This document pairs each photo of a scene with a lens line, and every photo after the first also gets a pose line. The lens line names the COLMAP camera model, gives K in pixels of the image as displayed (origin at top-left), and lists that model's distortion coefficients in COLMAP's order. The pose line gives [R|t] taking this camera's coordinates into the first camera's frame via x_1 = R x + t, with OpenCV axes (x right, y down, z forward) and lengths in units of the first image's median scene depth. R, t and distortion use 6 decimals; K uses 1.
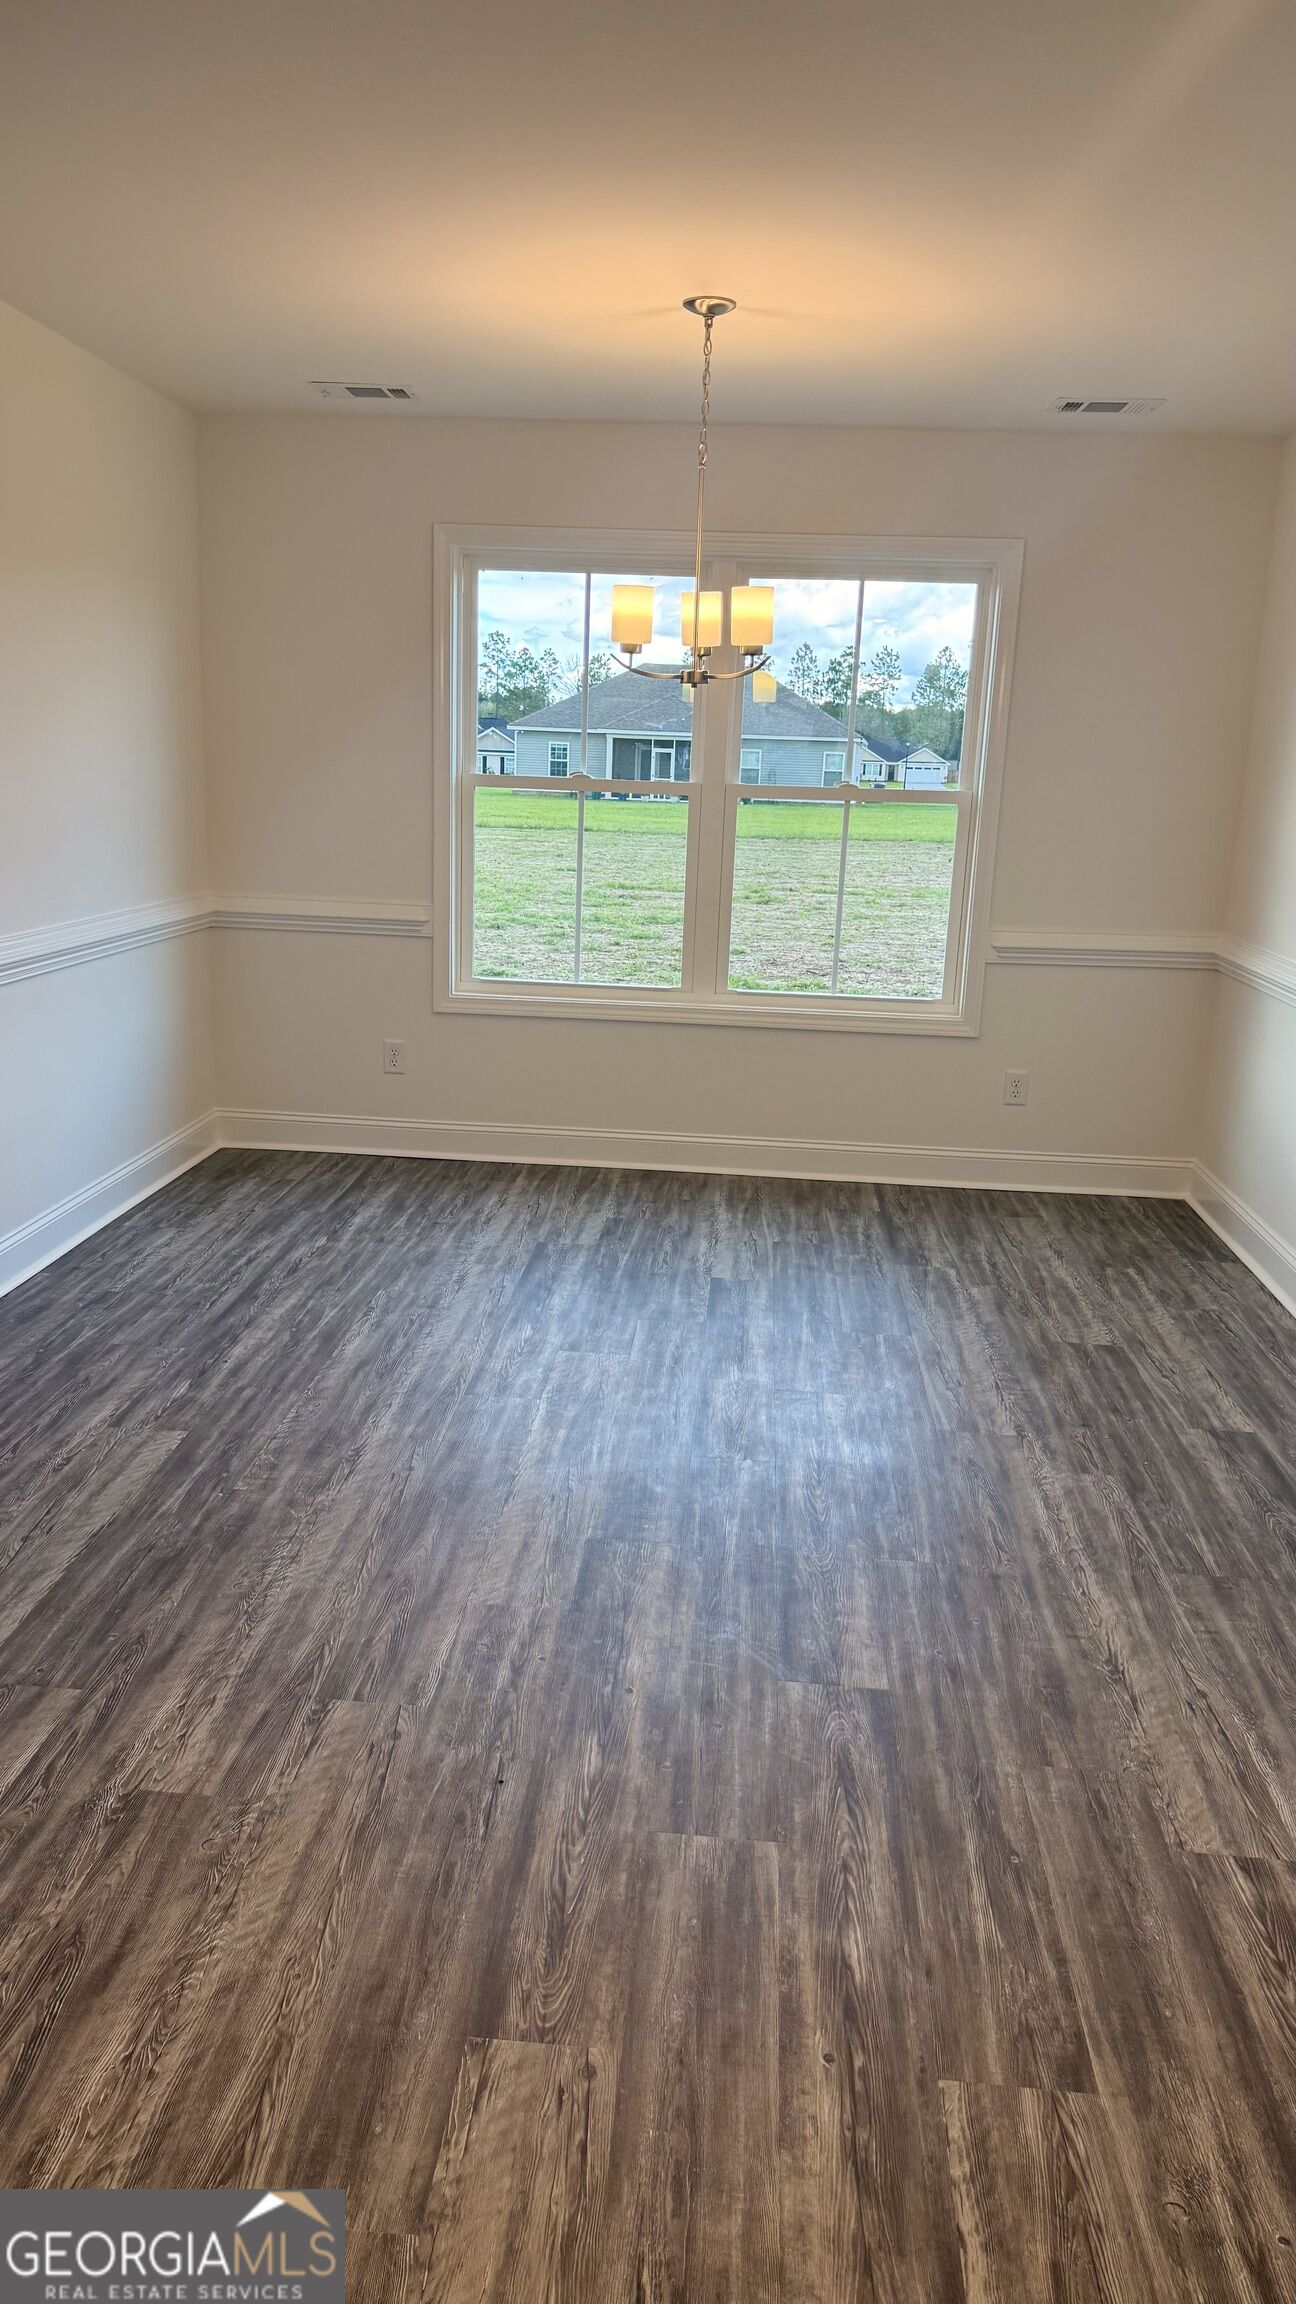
lens RADIAL K [[1627.1, 0, 648.0], [0, 1627.1, 1152.0], [0, 0, 1]] dist [0.081819, -0.148361]
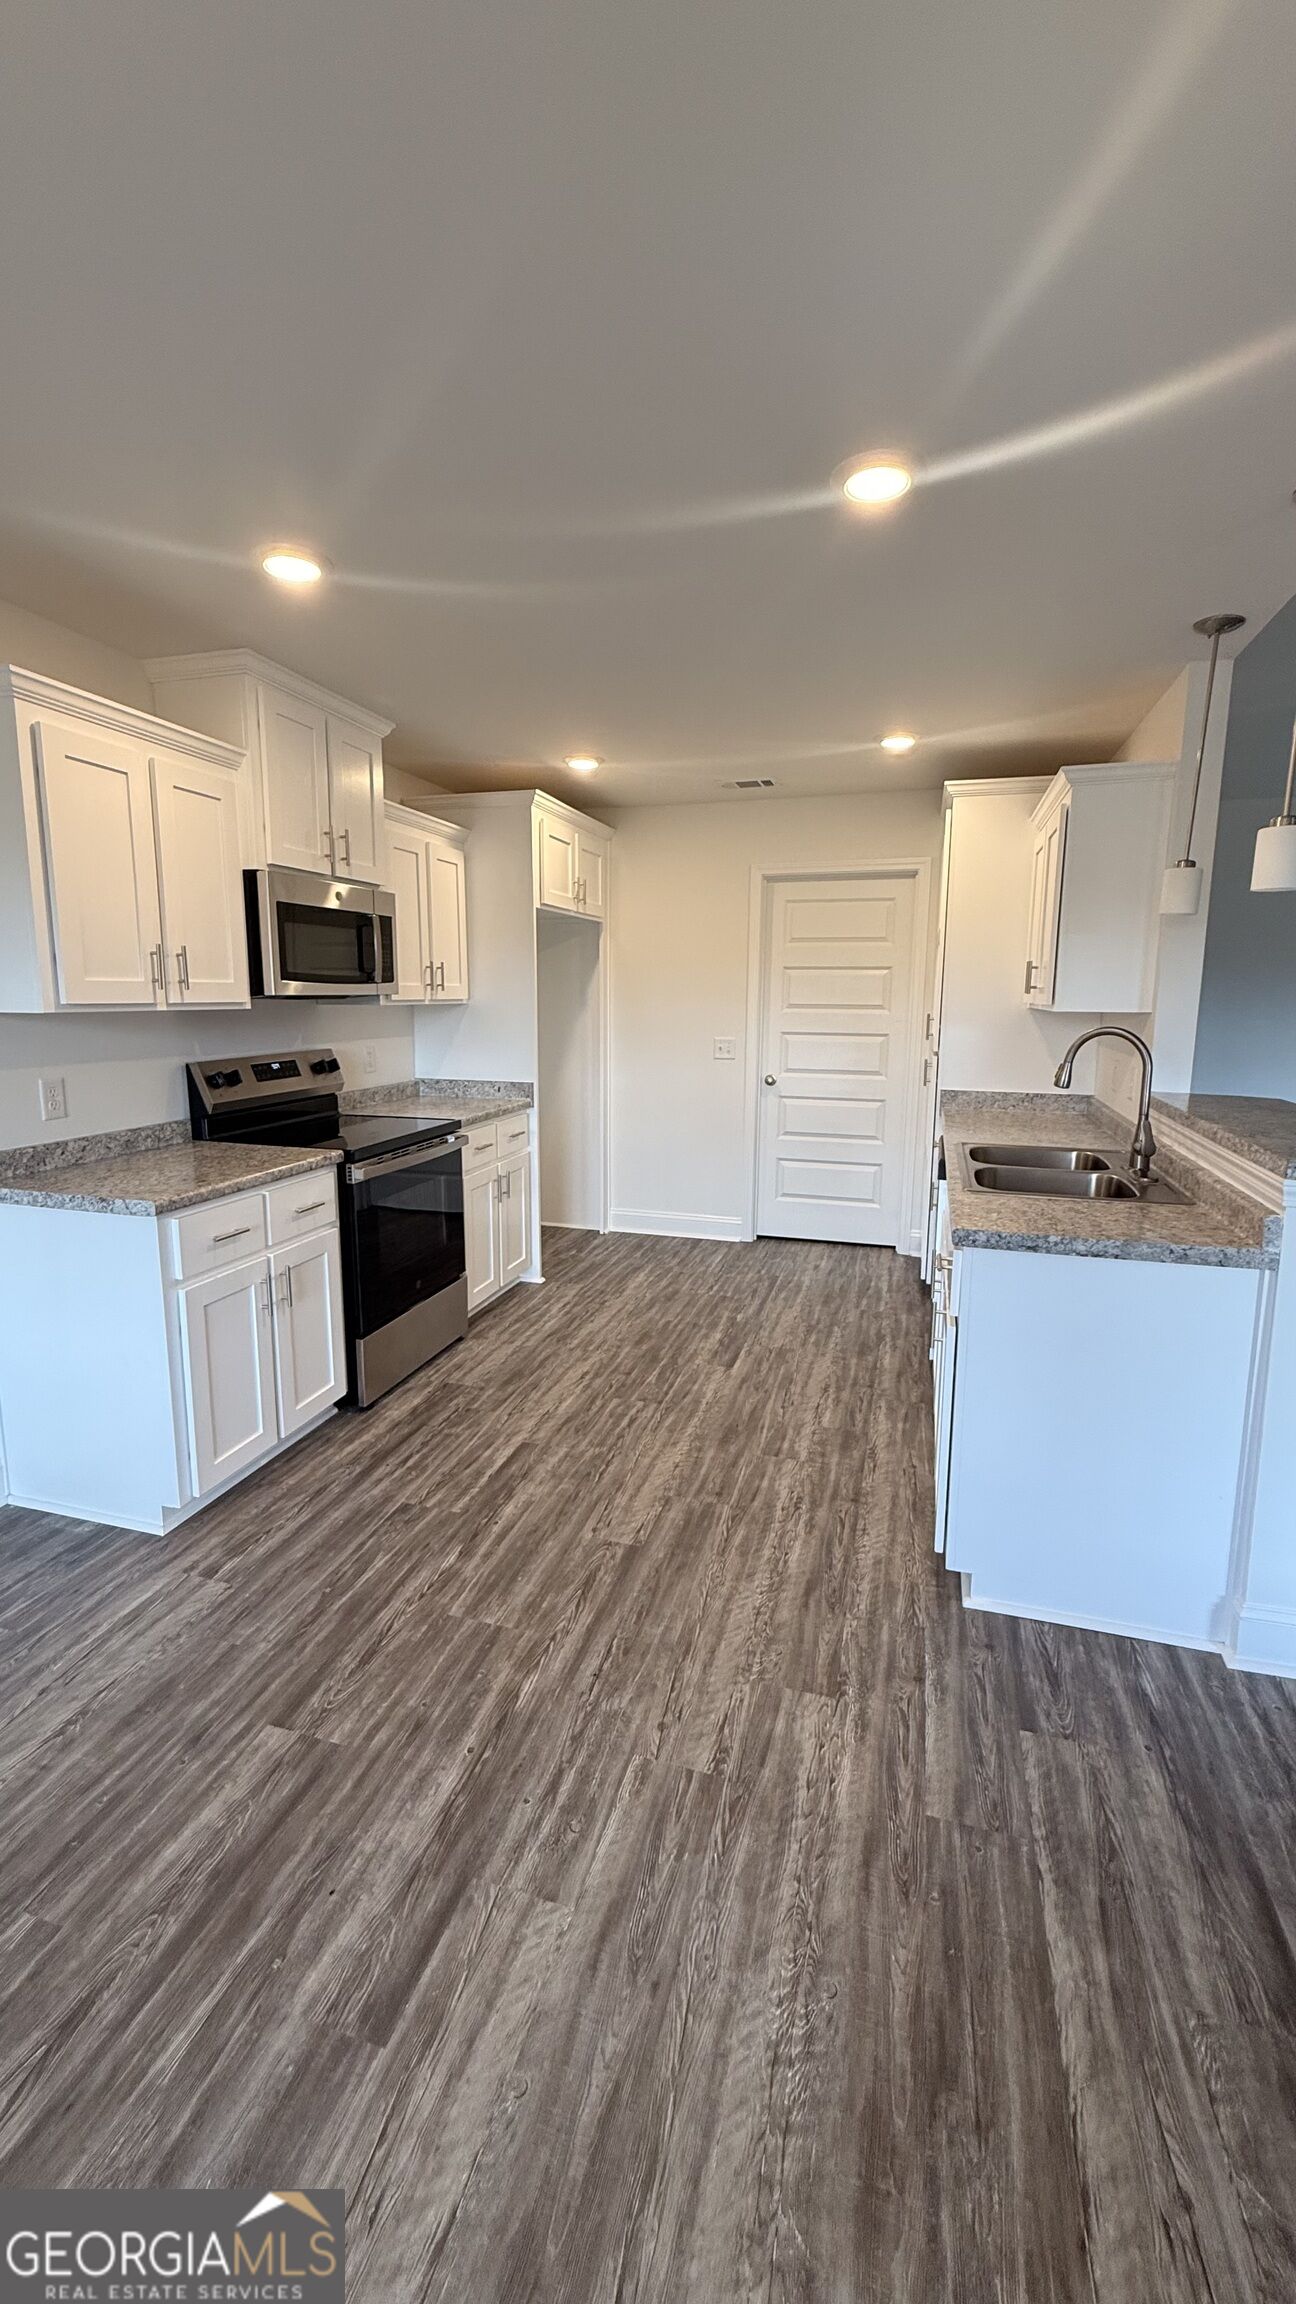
lens RADIAL K [[922.4, 0, 647.4], [0, 922.4, 1142.3], [0, 0, 1]] dist [-0.000356, 0.000706]
pose [[-0.976515, -0.078495, 0.200644, -0.184856], [0.006331, 0.920415, 0.390892, -0.270211], [-0.215358, 0.382982, -0.898302, 1.081583]]
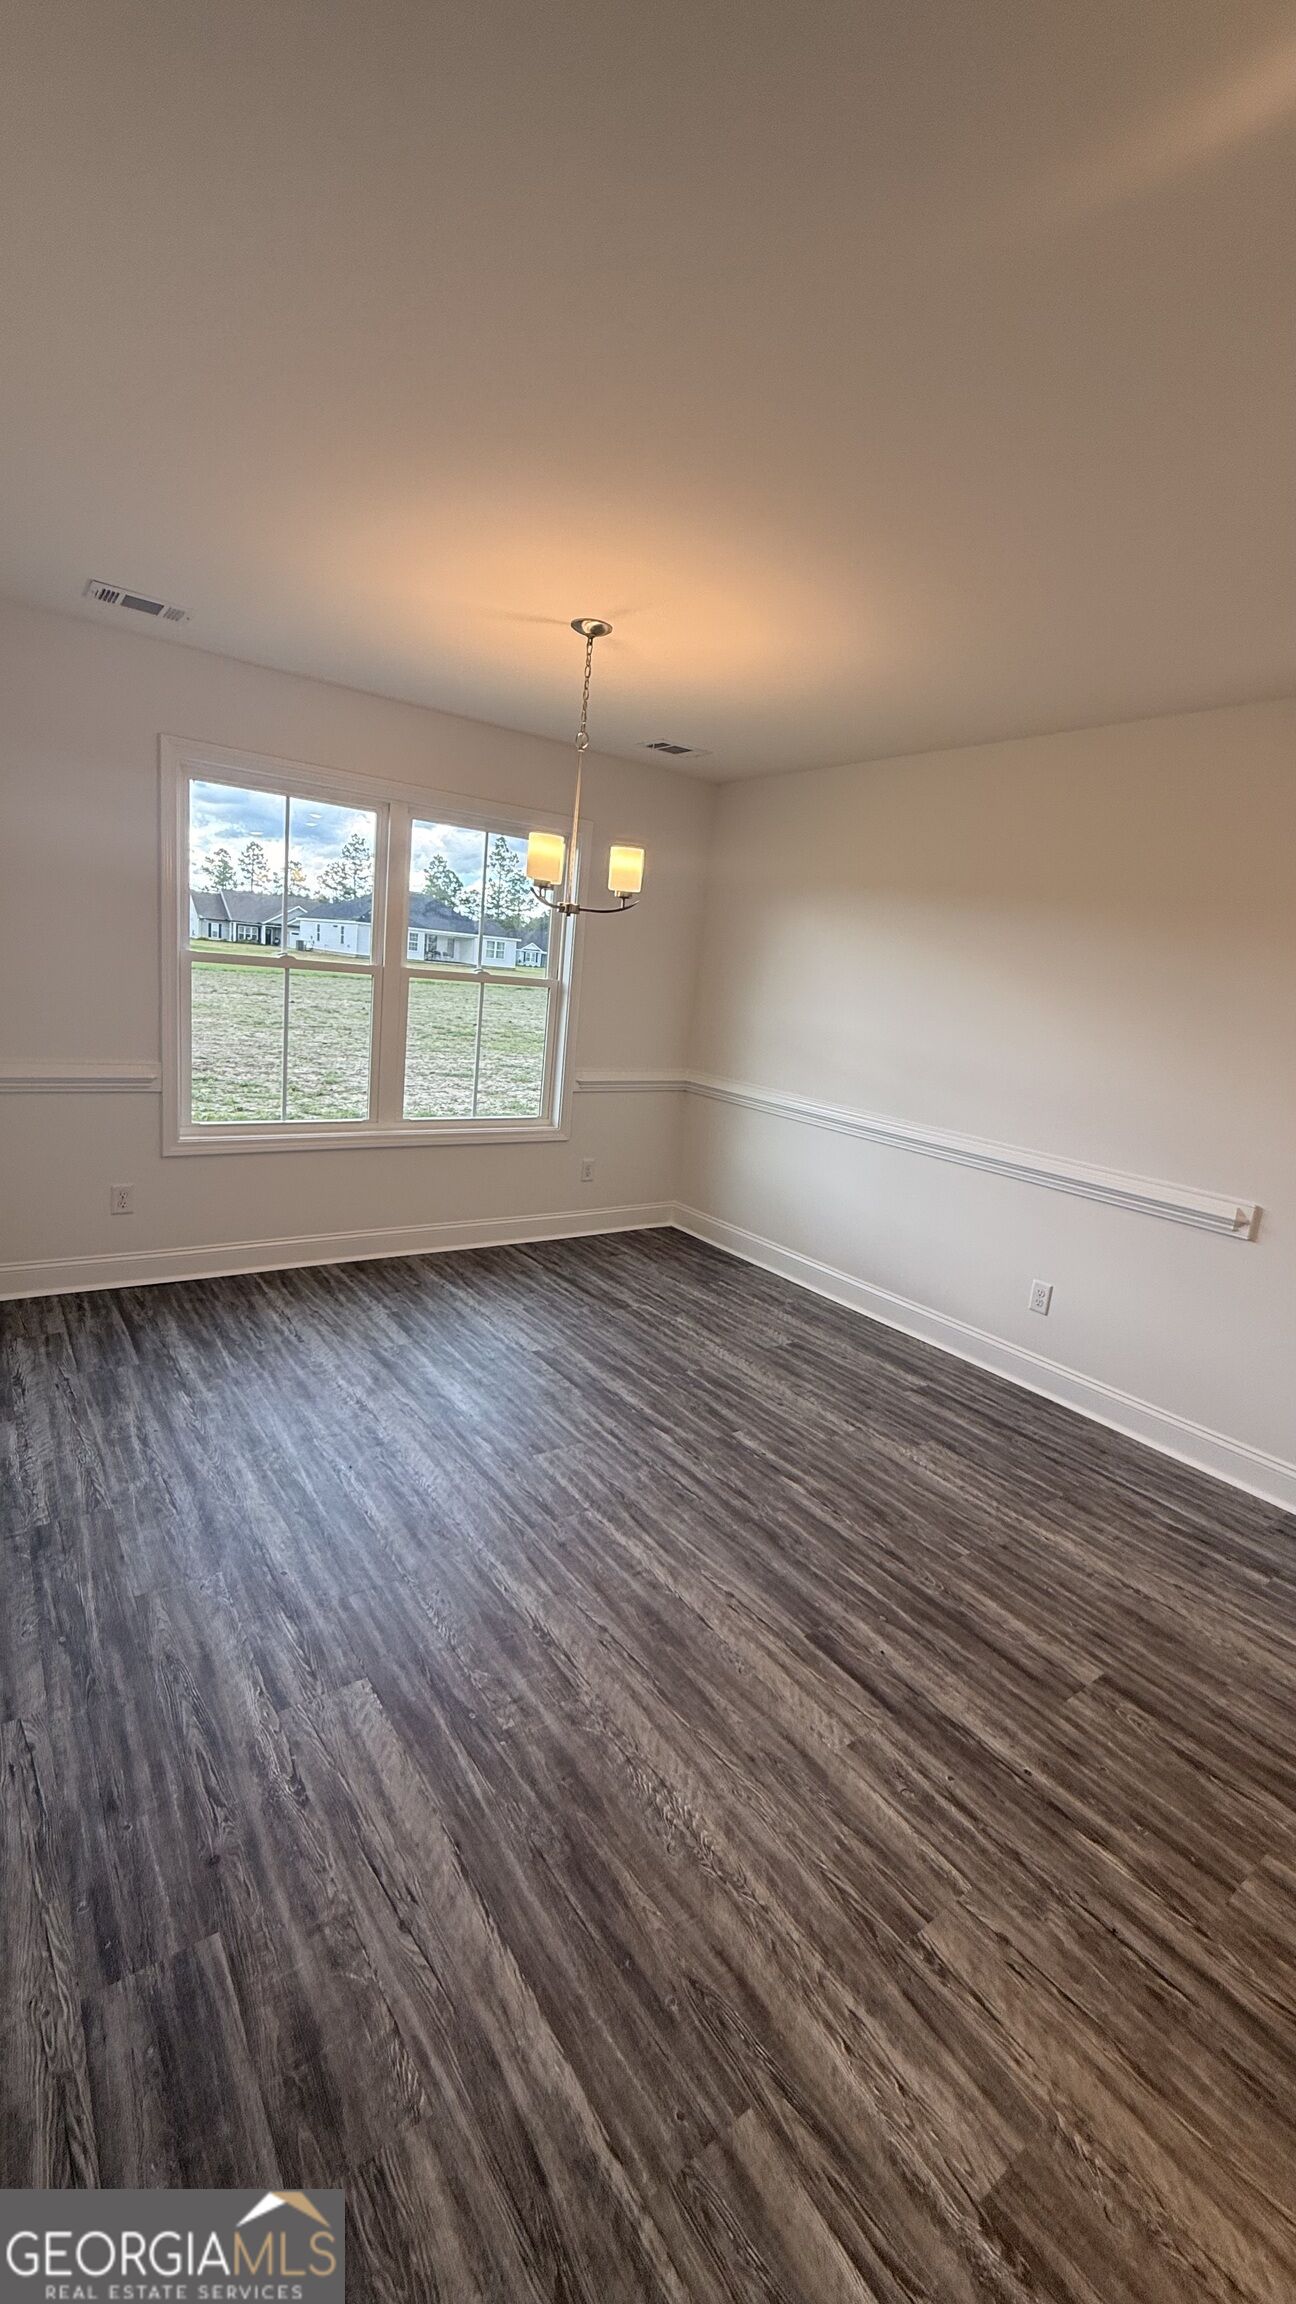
lens RADIAL K [[922.4, 0, 647.4], [0, 922.4, 1142.3], [0, 0, 1]] dist [-0.000356, 0.000706]
pose [[0.760584, -0.087765, 0.643280, -0.490630], [0.086736, 0.995675, 0.033292, -0.150922], [-0.643419, 0.030474, 0.764907, 0.485442]]
